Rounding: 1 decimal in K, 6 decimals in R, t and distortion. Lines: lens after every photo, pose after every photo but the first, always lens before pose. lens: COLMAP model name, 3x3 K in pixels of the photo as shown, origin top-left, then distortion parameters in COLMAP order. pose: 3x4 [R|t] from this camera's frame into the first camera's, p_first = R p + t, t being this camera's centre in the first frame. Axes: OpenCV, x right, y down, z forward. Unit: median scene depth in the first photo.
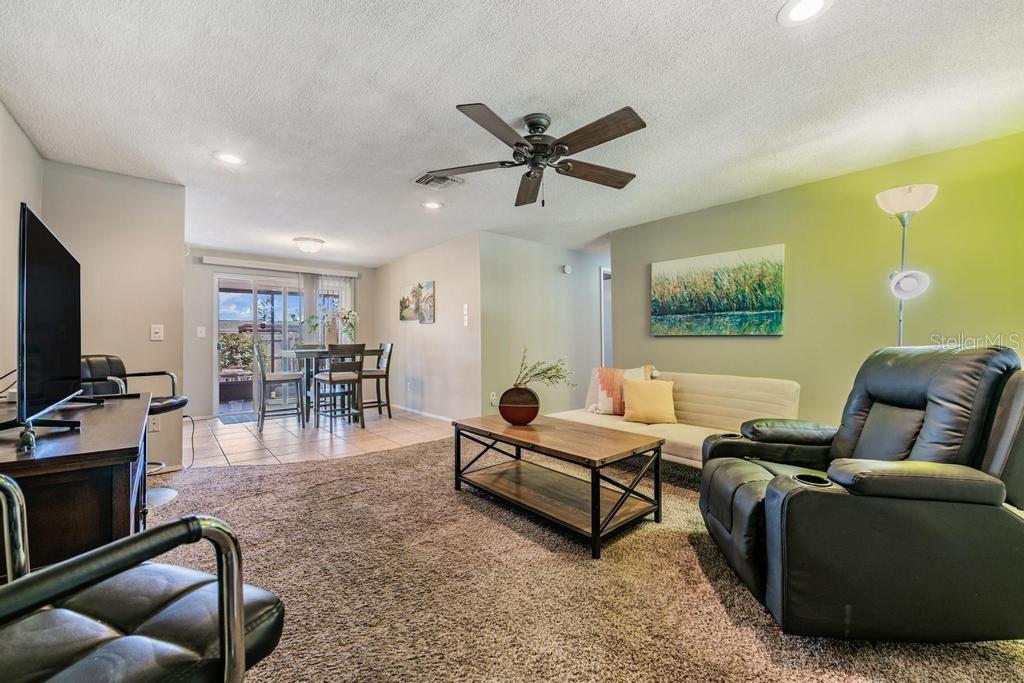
lens RADIAL K [[408.1, 0, 512.0], [0, 408.1, 341.5], [0, 0, 1]] dist [-0.000531, -0.003915]
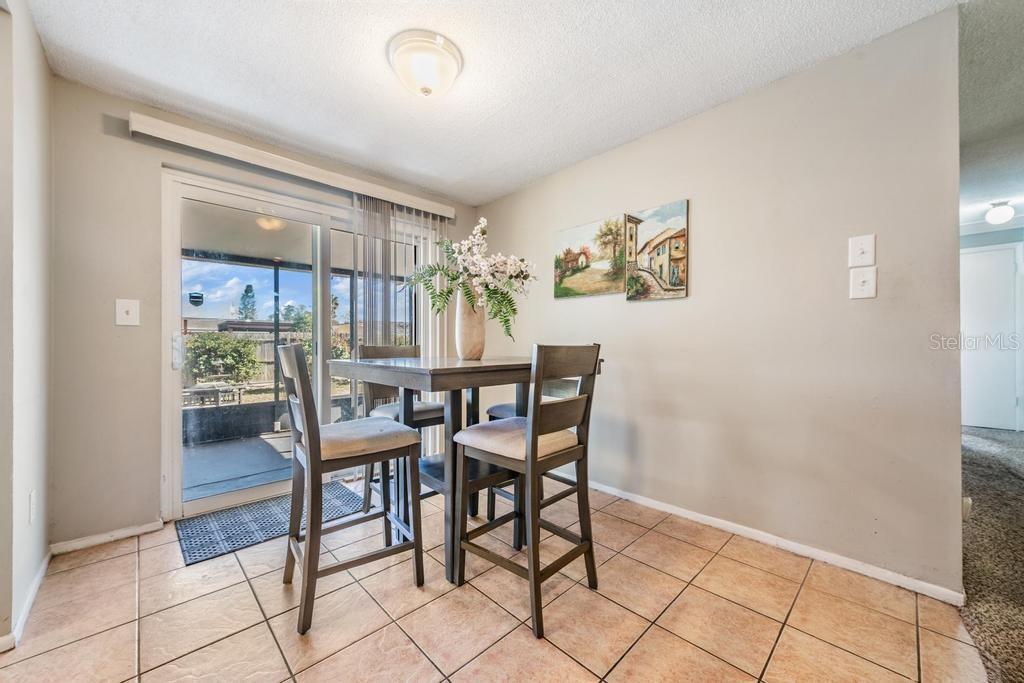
lens RADIAL K [[422.1, 0, 523.4], [0, 422.1, 347.6], [0, 0, 1]] dist [0.001391, 0.000078]
pose [[0.999332, 0.004939, 0.036217, -0.334293], [-0.005185, 0.999964, 0.006708, 0.005414], [-0.036182, -0.006891, 0.999321, 0.489326]]
